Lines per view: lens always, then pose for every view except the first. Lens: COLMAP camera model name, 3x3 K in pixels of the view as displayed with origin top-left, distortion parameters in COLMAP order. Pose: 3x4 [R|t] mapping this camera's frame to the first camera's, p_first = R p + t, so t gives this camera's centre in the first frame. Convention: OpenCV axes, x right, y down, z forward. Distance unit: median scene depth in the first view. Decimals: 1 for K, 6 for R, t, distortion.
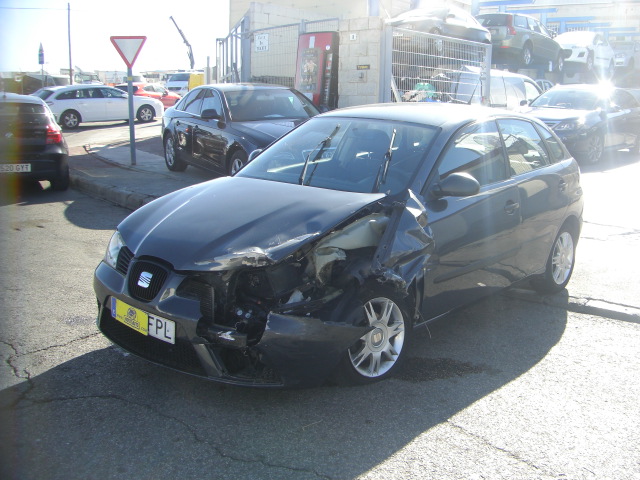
lens RADIAL K [[751.4, 0, 359.2], [0, 751.4, 238.1], [0, 0, 1]] dist [-0.145723, 0.018485]
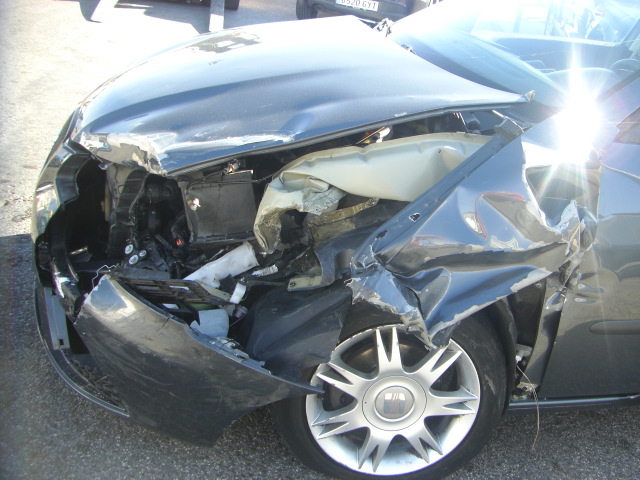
lens RADIAL K [[751.4, 0, 359.2], [0, 751.4, 238.1], [0, 0, 1]] dist [-0.145723, 0.018485]
pose [[0.782439, 0.332303, -0.526653, 0.225857], [-0.243286, 0.941629, 0.232696, -0.063248], [0.573237, -0.053943, 0.817612, 0.662706]]
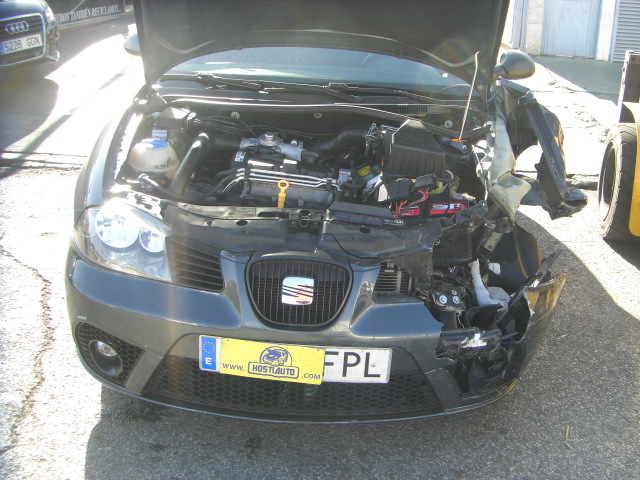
lens RADIAL K [[731.0, 0, 364.7], [0, 731.0, 260.0], [0, 0, 1]] dist [-0.152689, 0.041273]
pose [[0.761247, -0.247105, 0.599534, -0.565945], [0.096472, 0.957416, 0.272117, -0.106883], [-0.641245, -0.149310, 0.752669, 0.566906]]
